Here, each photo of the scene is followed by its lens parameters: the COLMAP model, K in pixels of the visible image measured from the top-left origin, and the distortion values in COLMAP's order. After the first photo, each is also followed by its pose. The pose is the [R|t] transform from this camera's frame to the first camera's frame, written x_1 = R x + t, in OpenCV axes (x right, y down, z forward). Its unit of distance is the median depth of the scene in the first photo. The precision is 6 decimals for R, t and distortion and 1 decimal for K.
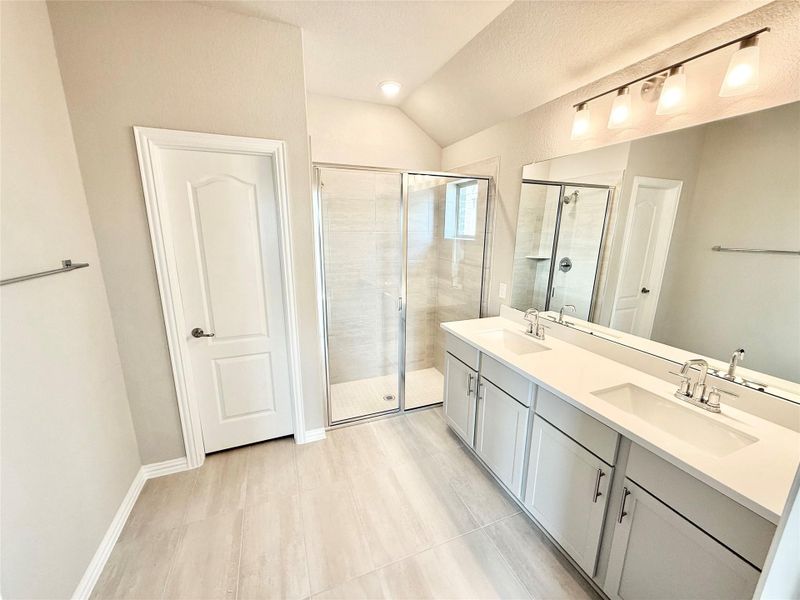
lens RADIAL K [[315.7, 0, 400.0], [0, 315.7, 300.0], [0, 0, 1]] dist [-0.001090, 0.000178]
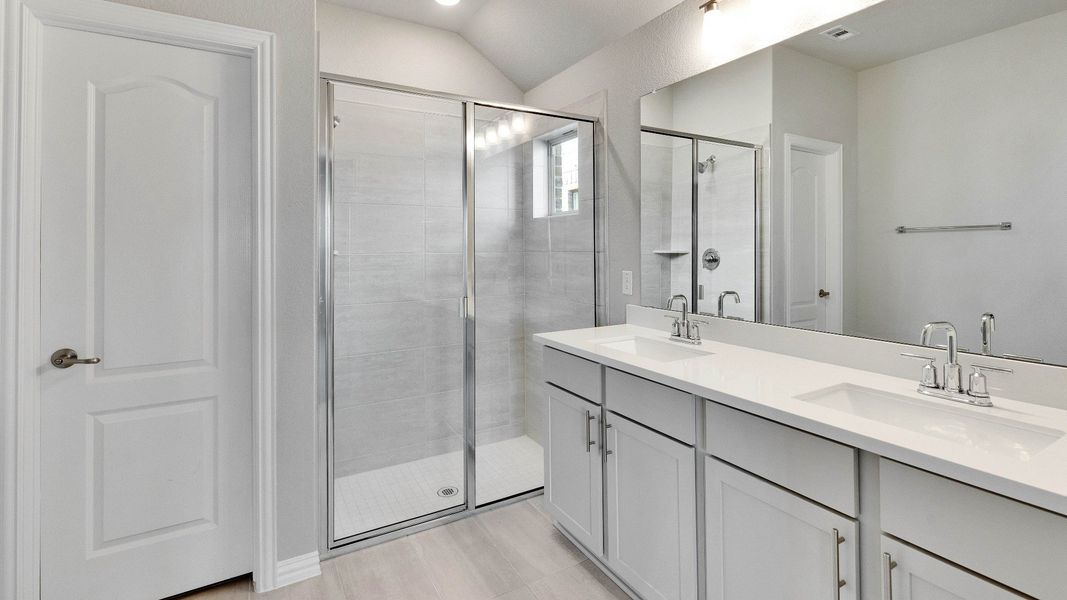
lens RADIAL K [[455.5, 0, 537.2], [0, 455.5, 299.4], [0, 0, 1]] dist [-0.000790, -0.000767]
pose [[0.988502, -0.012669, 0.150675, 0.006452], [0.047767, 0.971618, -0.231681, 0.202365], [-0.143464, 0.236215, 0.961052, 0.146185]]
